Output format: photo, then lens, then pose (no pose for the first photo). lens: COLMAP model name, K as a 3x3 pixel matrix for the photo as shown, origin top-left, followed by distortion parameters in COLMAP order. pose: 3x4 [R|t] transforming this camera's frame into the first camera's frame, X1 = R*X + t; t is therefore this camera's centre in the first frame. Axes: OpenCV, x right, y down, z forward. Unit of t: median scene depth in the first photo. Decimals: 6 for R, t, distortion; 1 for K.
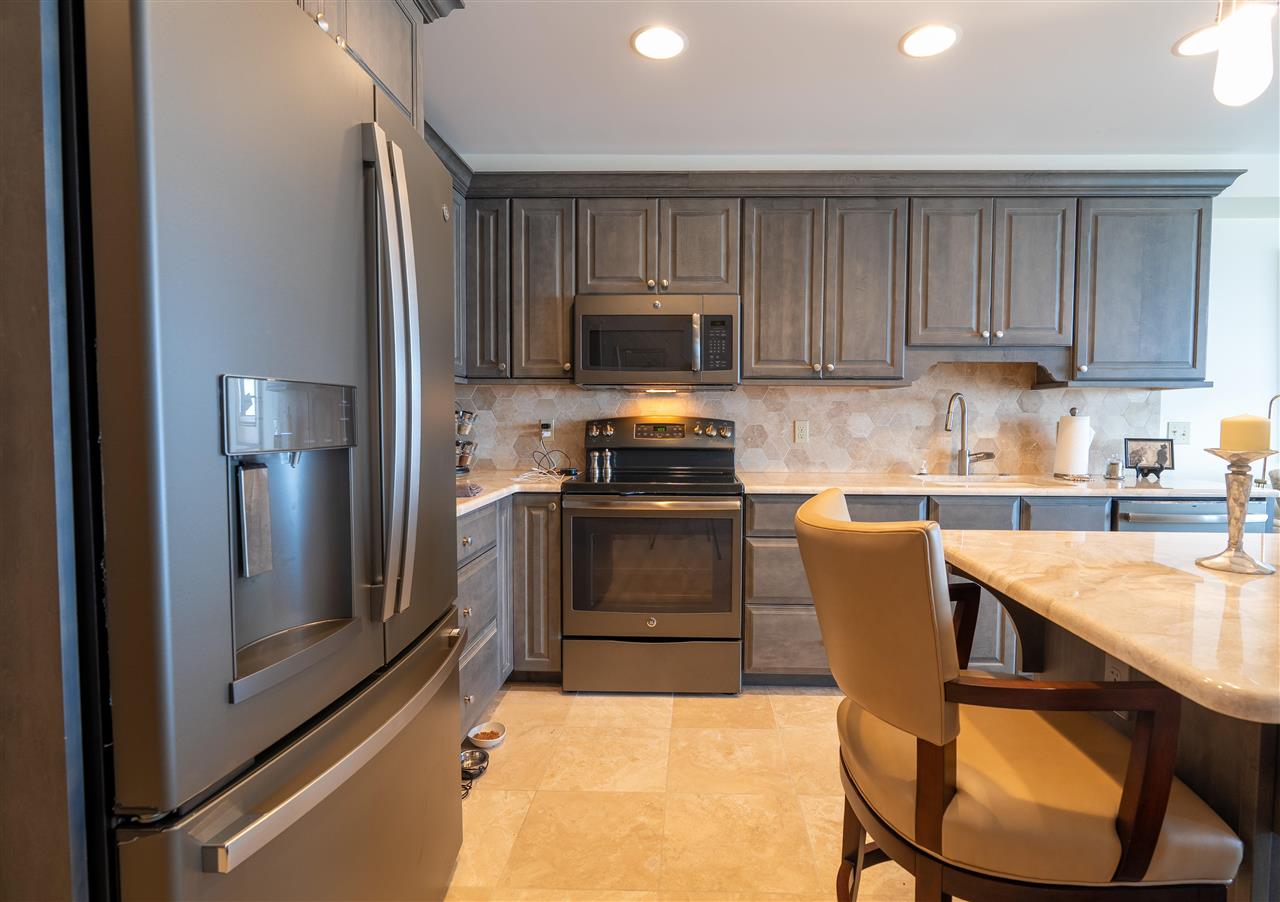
lens RADIAL K [[629.6, 0, 675.6], [0, 629.6, 448.2], [0, 0, 1]] dist [0.000256, -0.000106]
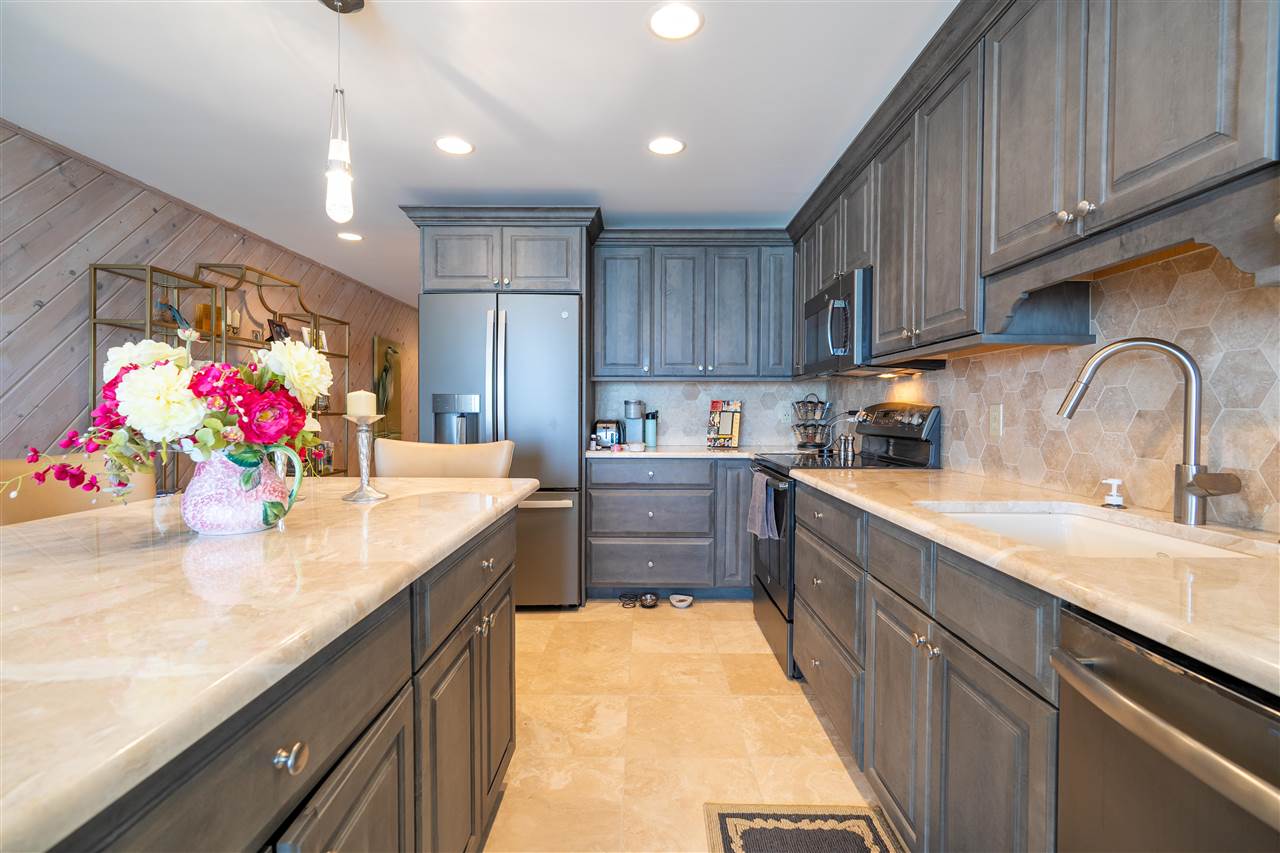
lens RADIAL K [[574.8, 0, 640.0], [0, 574.8, 426.5], [0, 0, 1]] dist [-0.002174, 0.000662]
pose [[0.014824, 0.020517, -0.999680, 0.879720], [-0.050453, 0.998531, 0.019745, -0.012709], [0.998616, 0.050144, 0.015838, 0.637537]]
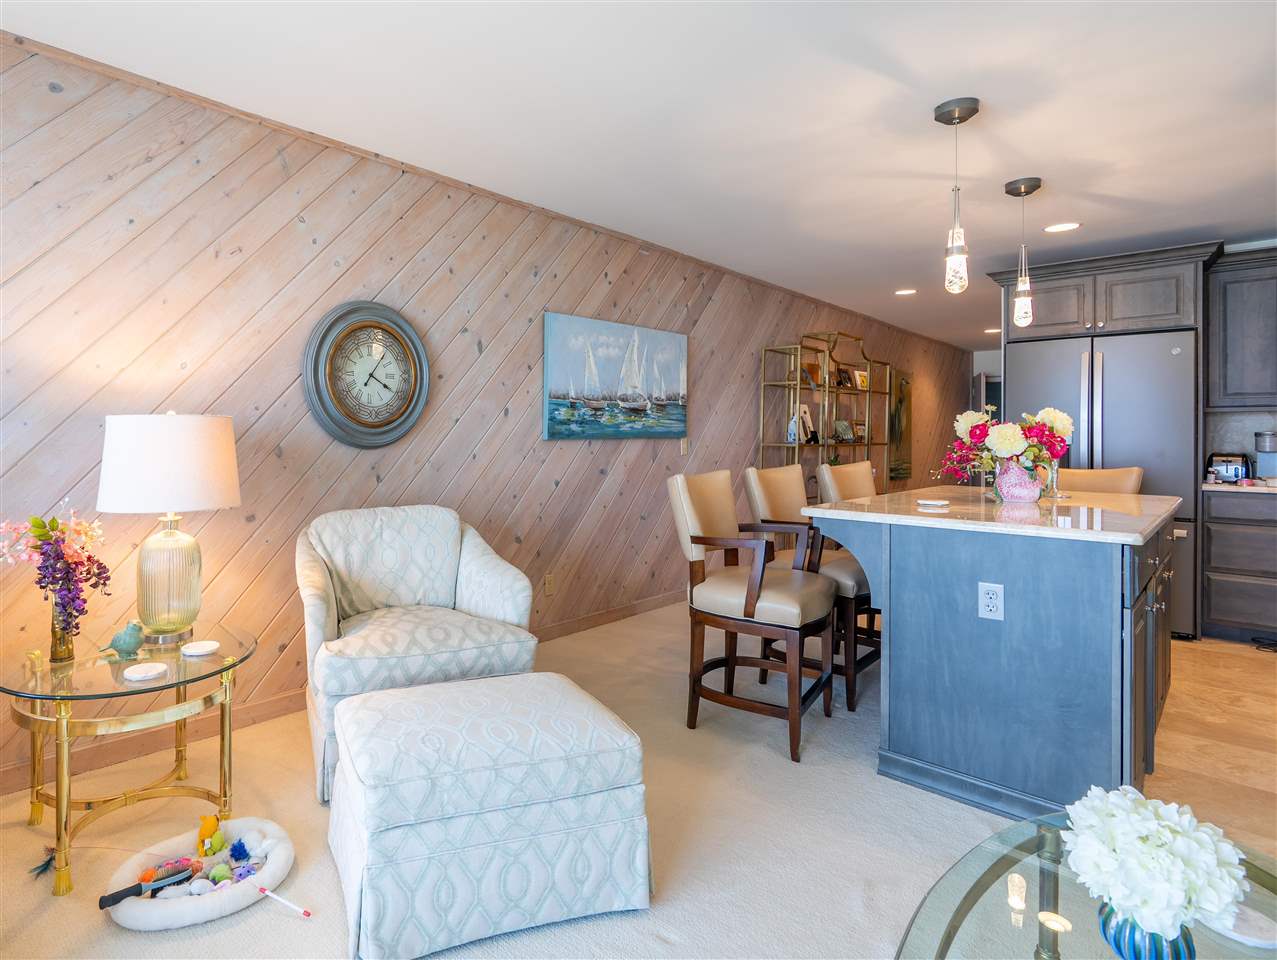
lens RADIAL K [[703.6, 0, 502.8], [0, 703.6, 433.7], [0, 0, 1]] dist [-0.003391, 0.003023]
pose [[-0.708966, -0.013924, -0.705105, 1.676061], [-0.044560, 0.998692, 0.025082, -0.008283], [0.703834, 0.049202, -0.708659, 0.560585]]
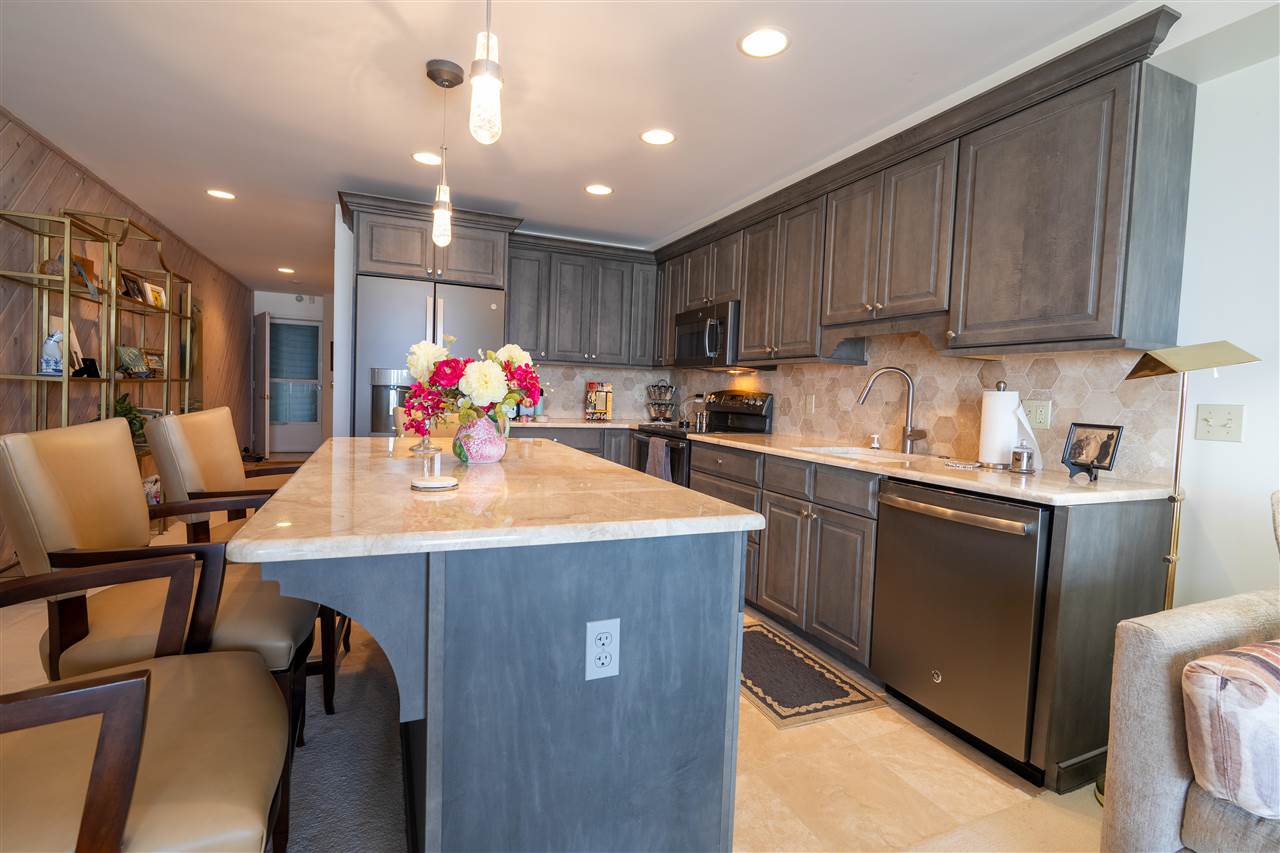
lens RADIAL K [[595.1, 0, 640.0], [0, 595.1, 426.5], [0, 0, 1]] dist [-0.002157, 0.001361]
pose [[0.415042, 0.061086, -0.907749, 1.148598], [-0.078141, 0.996450, 0.031328, 0.006038], [0.906440, 0.057930, 0.418342, 0.265861]]
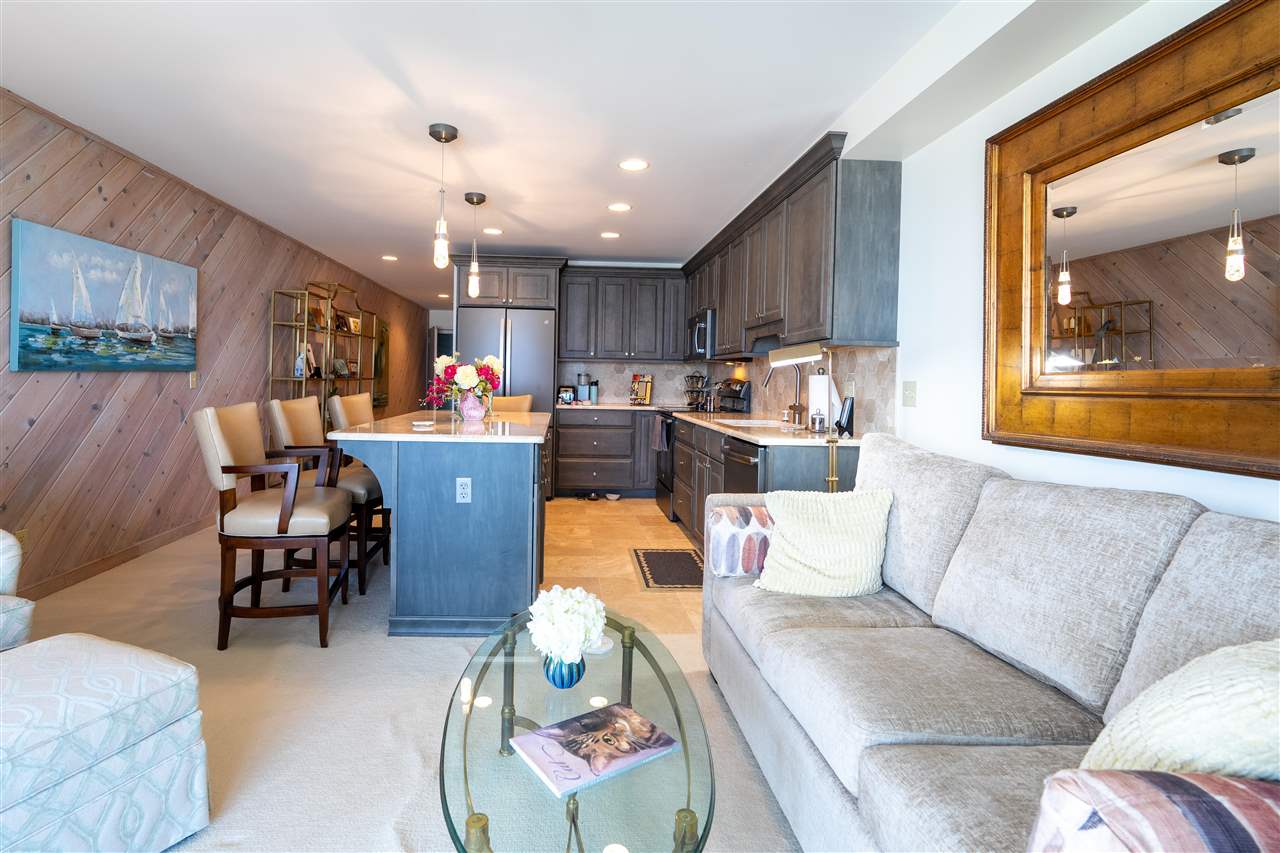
lens RADIAL K [[617.3, 0, 589.0], [0, 617.3, 388.5], [0, 0, 1]] dist [0.002992, 0.001143]
pose [[0.067087, 0.010025, -0.997697, 1.718985], [-0.066567, 0.997767, 0.005550, -0.005944], [0.995524, 0.066041, 0.067605, 0.521406]]
